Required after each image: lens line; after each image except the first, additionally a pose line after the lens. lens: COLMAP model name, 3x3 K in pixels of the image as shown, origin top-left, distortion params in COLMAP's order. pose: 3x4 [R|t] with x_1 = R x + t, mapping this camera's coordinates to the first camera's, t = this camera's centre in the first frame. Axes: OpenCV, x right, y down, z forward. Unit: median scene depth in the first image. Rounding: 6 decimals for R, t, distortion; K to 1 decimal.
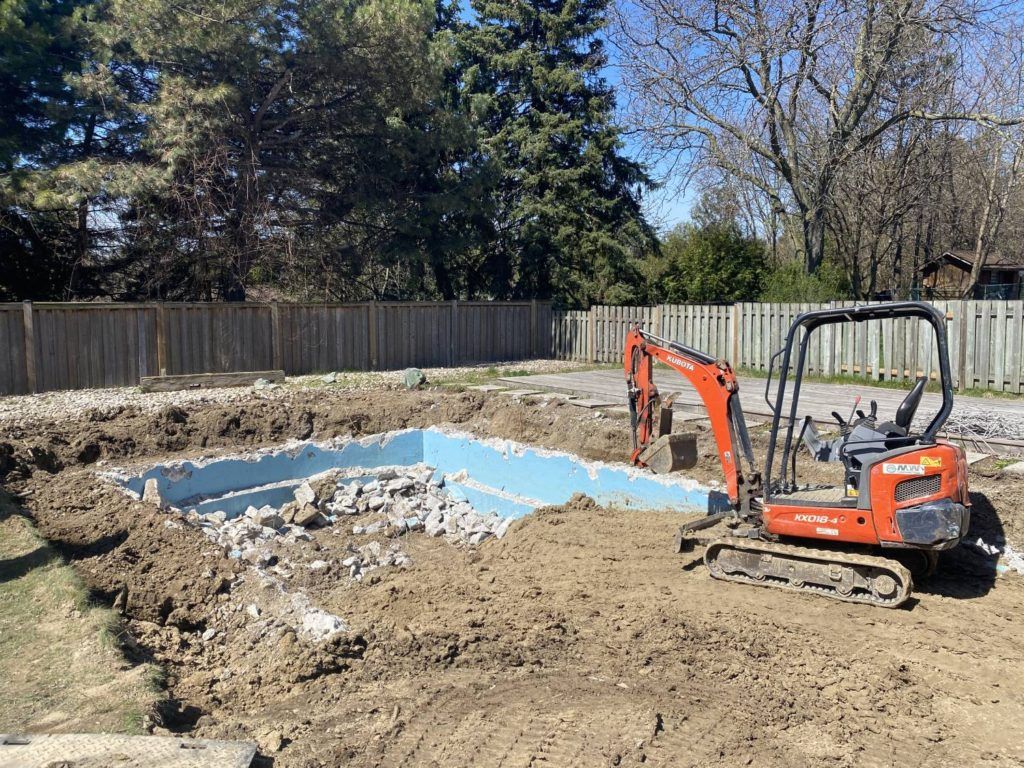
lens RADIAL K [[789.6, 0, 507.3], [0, 789.6, 375.3], [0, 0, 1]] dist [0.027326, -0.007146]
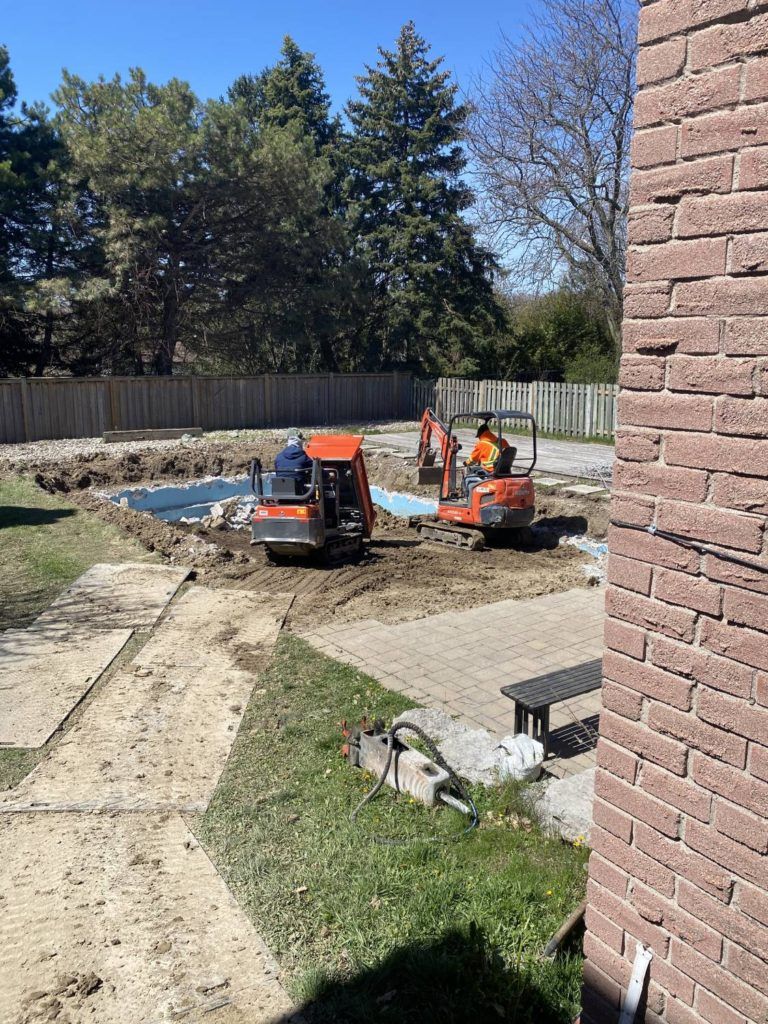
lens RADIAL K [[797.5, 0, 384.0], [0, 797.5, 512.0], [0, 0, 1]] dist [0.058732, -0.039965]
pose [[0.998620, 0.017980, -0.049349, 0.129005], [-0.012290, 0.993489, 0.113266, -0.026107], [0.051064, -0.112503, 0.992338, -0.469201]]
